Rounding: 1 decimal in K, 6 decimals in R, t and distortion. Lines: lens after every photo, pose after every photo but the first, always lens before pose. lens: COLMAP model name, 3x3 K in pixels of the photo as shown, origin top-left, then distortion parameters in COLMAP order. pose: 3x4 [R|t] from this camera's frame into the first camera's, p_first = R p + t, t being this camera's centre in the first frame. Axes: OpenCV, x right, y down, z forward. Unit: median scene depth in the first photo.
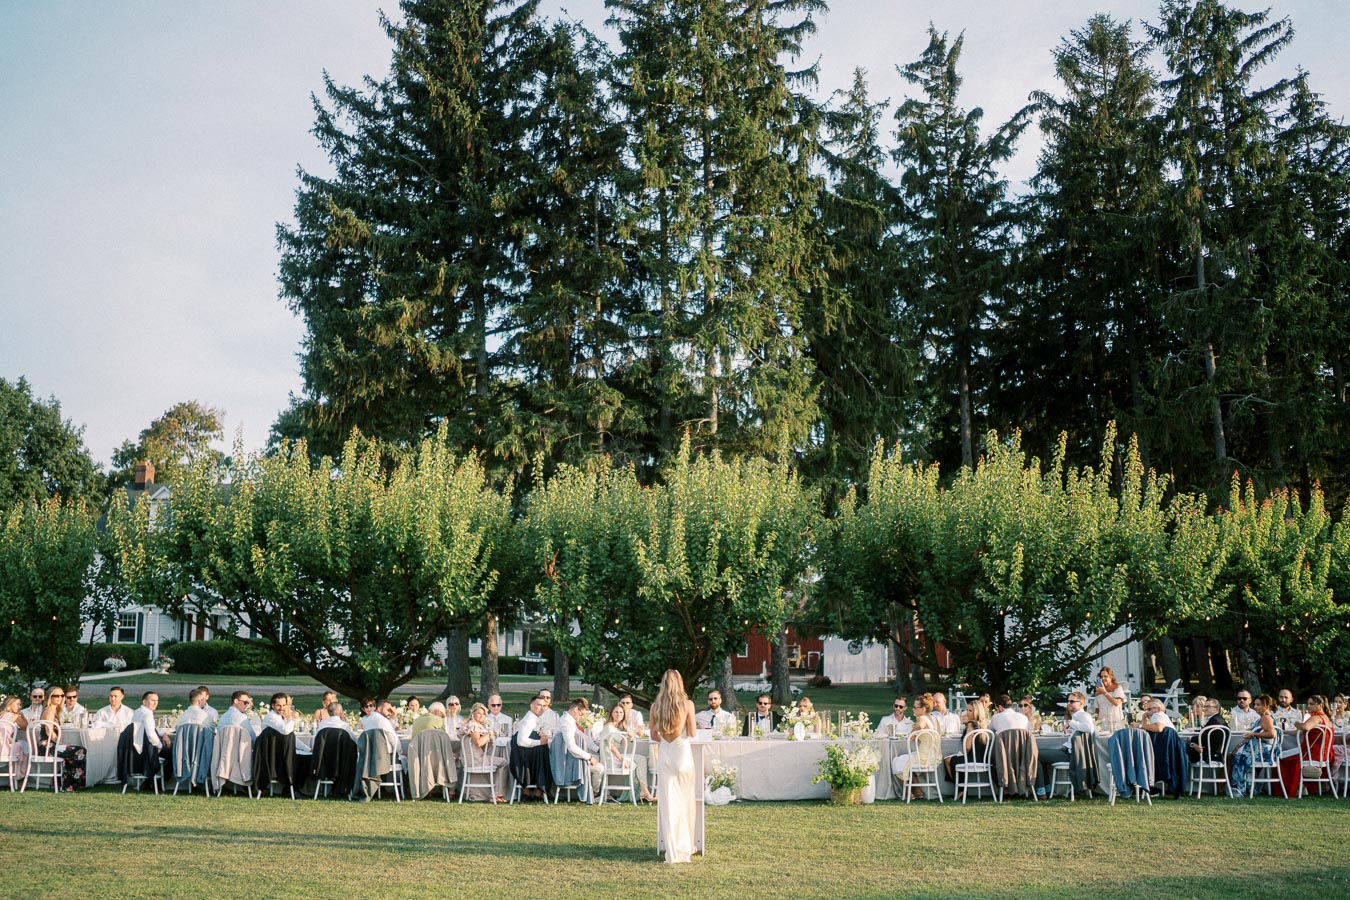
lens RADIAL K [[1270.0, 0, 680.1], [0, 1270.0, 475.5], [0, 0, 1]] dist [-0.111247, 0.107213]
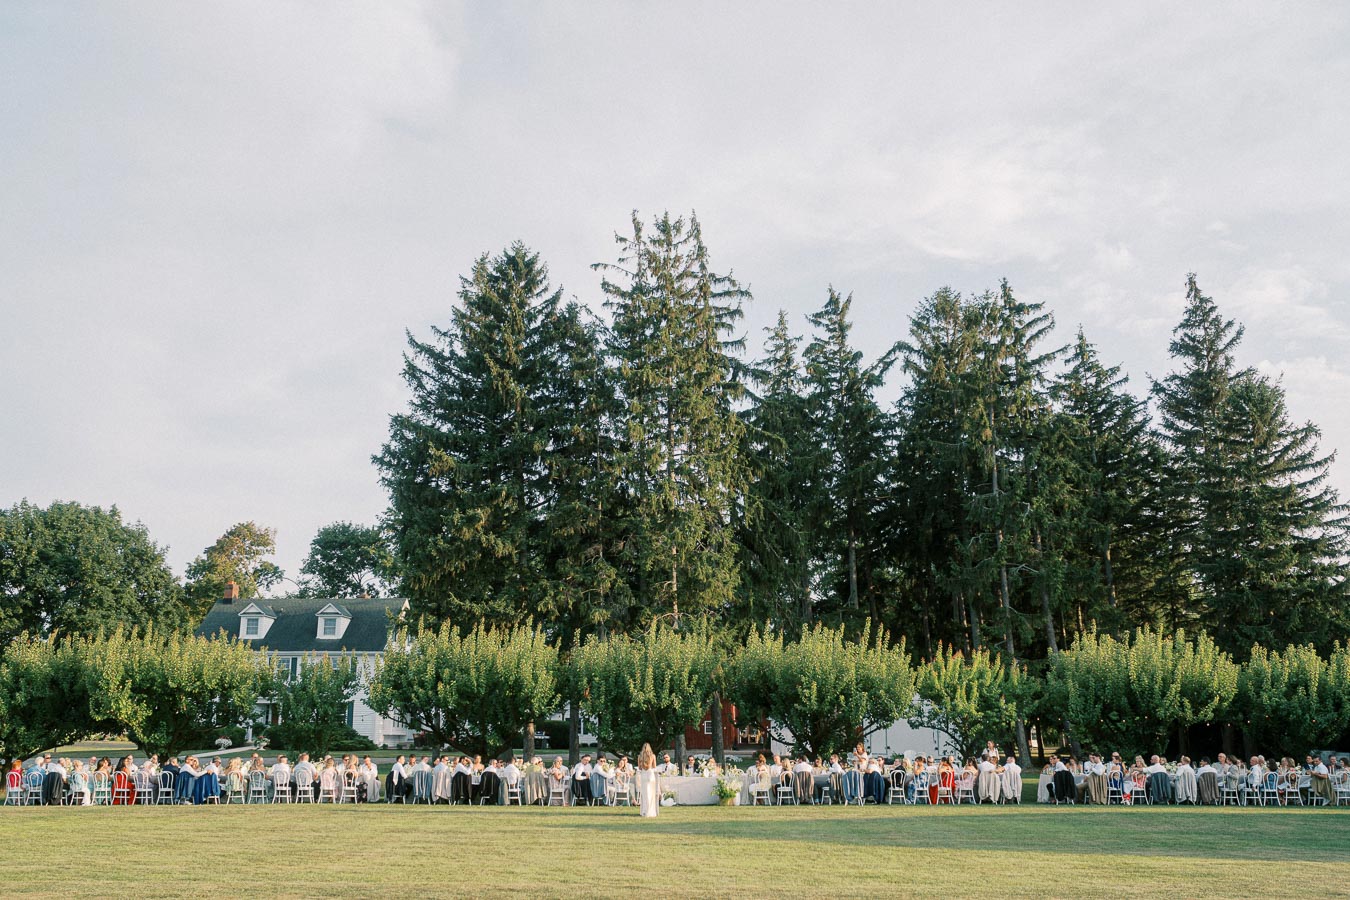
lens RADIAL K [[1318.1, 0, 675.0], [0, 1318.1, 450.0], [0, 0, 1]] dist [-0.019315, 0.003528]
pose [[0.999904, 0.001288, 0.013815, 0.008890], [-0.000327, 0.997593, -0.069340, -0.160452], [-0.013871, 0.069328, 0.997497, -1.076781]]
